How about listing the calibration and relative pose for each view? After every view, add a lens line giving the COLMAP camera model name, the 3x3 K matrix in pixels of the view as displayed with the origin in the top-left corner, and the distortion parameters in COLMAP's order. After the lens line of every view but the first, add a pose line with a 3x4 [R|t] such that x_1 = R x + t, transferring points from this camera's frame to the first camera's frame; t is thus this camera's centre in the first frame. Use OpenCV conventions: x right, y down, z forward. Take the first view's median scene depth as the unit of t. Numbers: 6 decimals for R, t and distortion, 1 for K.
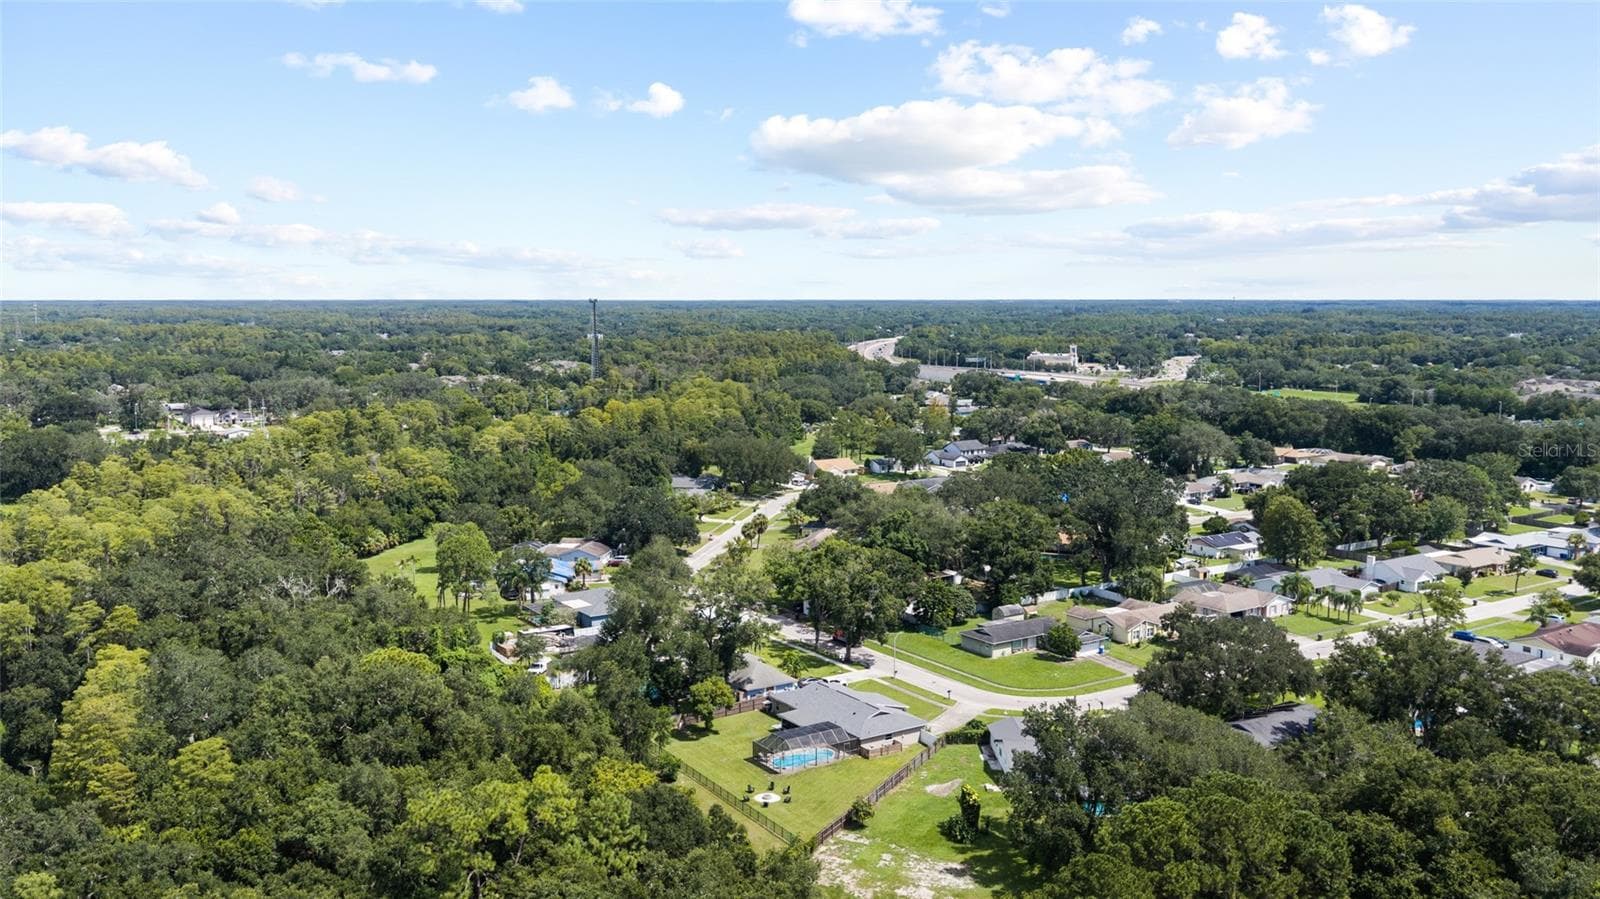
lens RADIAL K [[1340.1, 0, 805.2], [0, 1340.1, 444.9], [0, 0, 1]] dist [0.016547, 0.004275]
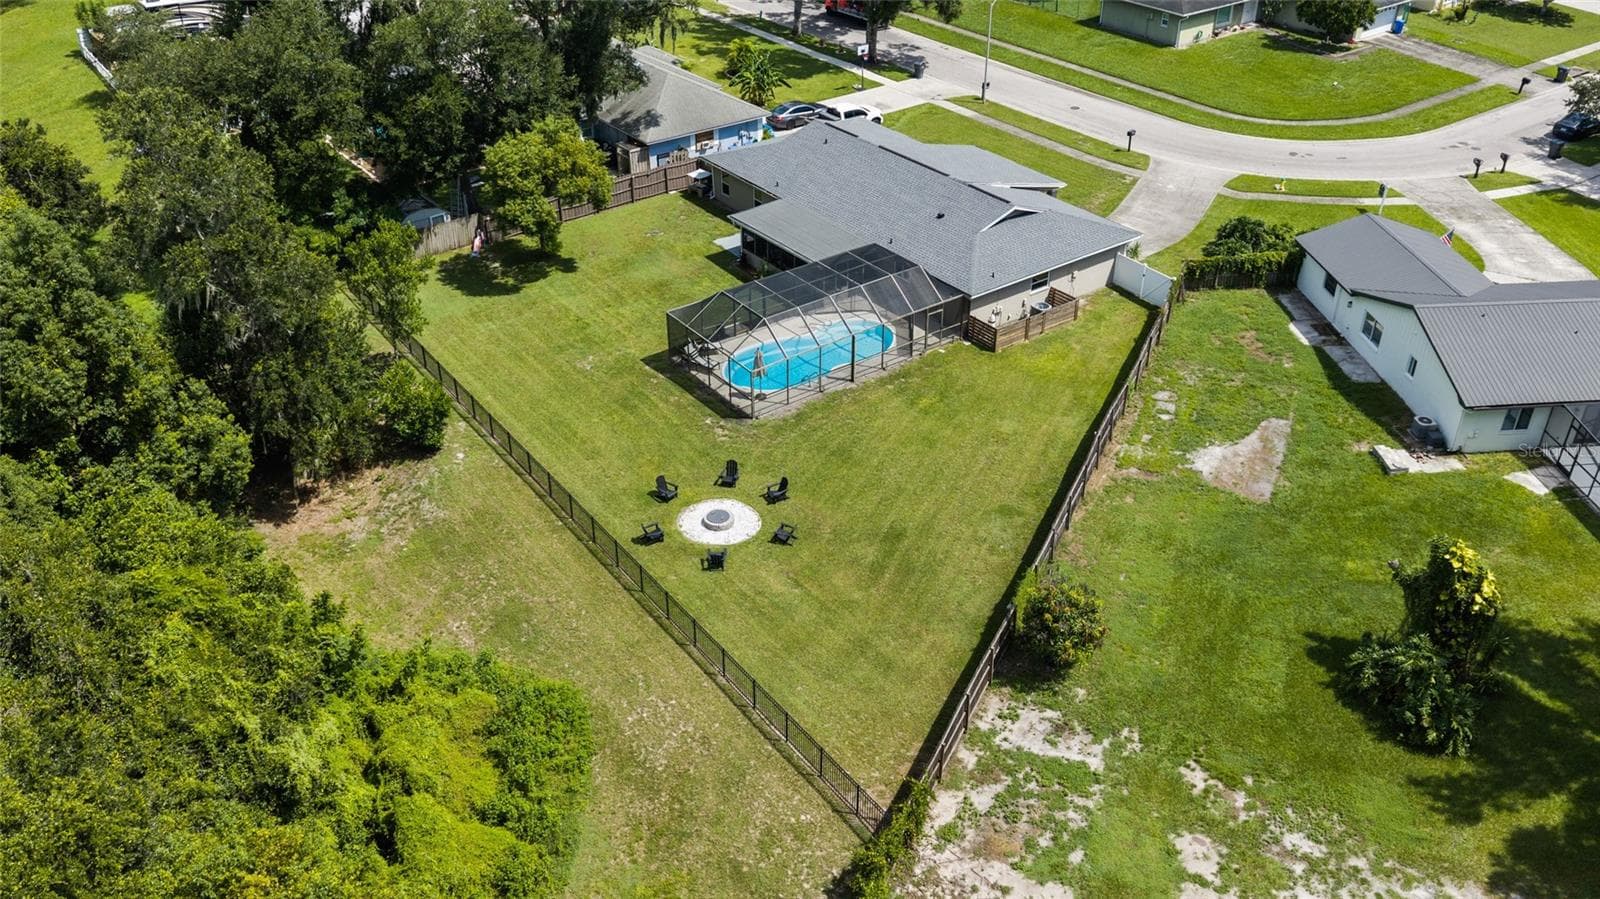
lens RADIAL K [[1340.1, 0, 806.0], [0, 1340.1, 447.8], [0, 0, 1]] dist [0.016547, 0.004275]
pose [[0.998163, -0.031048, 0.052019, -0.020019], [0.005271, 0.899936, 0.435990, 0.092225], [-0.060350, -0.434915, 0.898447, 0.610584]]
